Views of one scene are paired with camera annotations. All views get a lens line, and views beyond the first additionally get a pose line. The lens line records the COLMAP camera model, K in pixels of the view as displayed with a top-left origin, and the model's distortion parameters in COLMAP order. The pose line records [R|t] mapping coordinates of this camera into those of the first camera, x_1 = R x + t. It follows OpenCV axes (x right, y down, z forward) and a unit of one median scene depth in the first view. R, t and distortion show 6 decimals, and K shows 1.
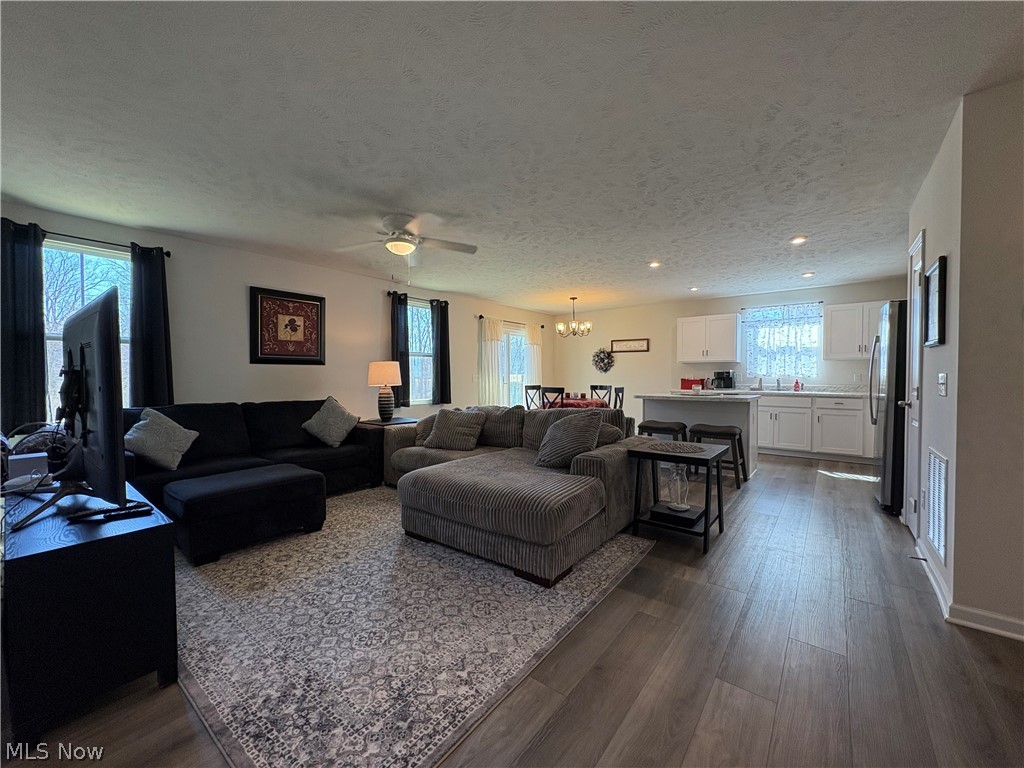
lens RADIAL K [[410.8, 0, 509.5], [0, 410.8, 382.2], [0, 0, 1]] dist [0.000367, 0.000207]
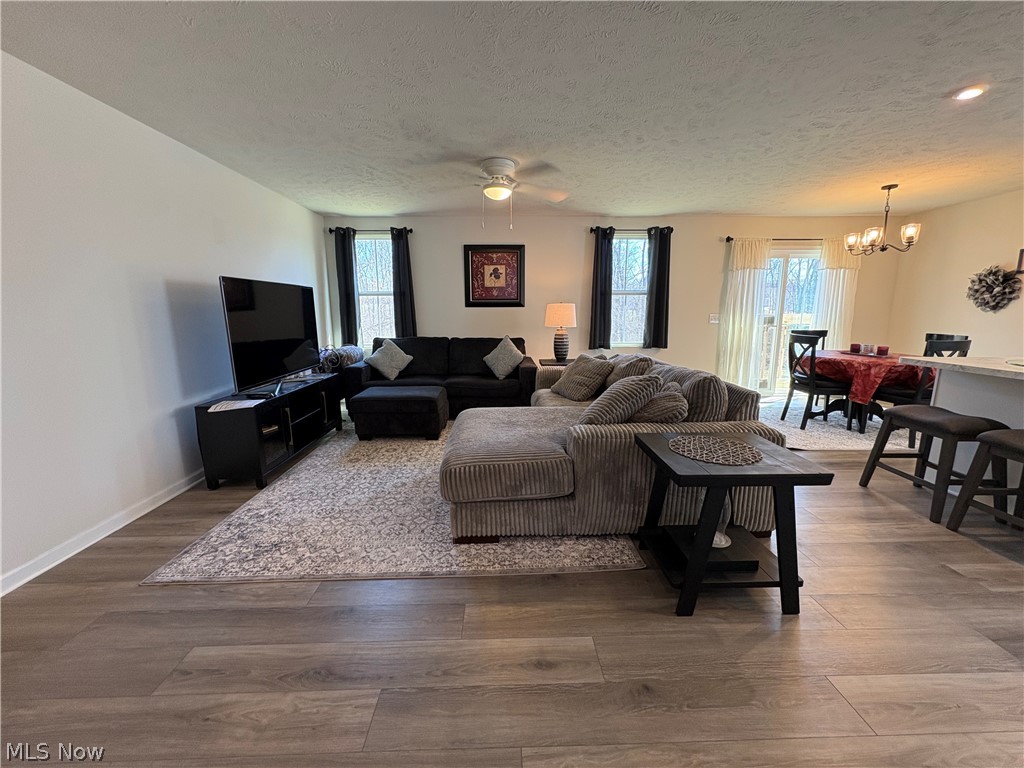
lens RADIAL K [[410.8, 0, 509.5], [0, 410.8, 382.2], [0, 0, 1]] dist [0.000367, 0.000207]
pose [[0.637682, 0.133280, -0.758682, 0.444631], [-0.009958, 0.986262, 0.164890, -0.025506], [0.770235, -0.097593, 0.630249, 0.257081]]
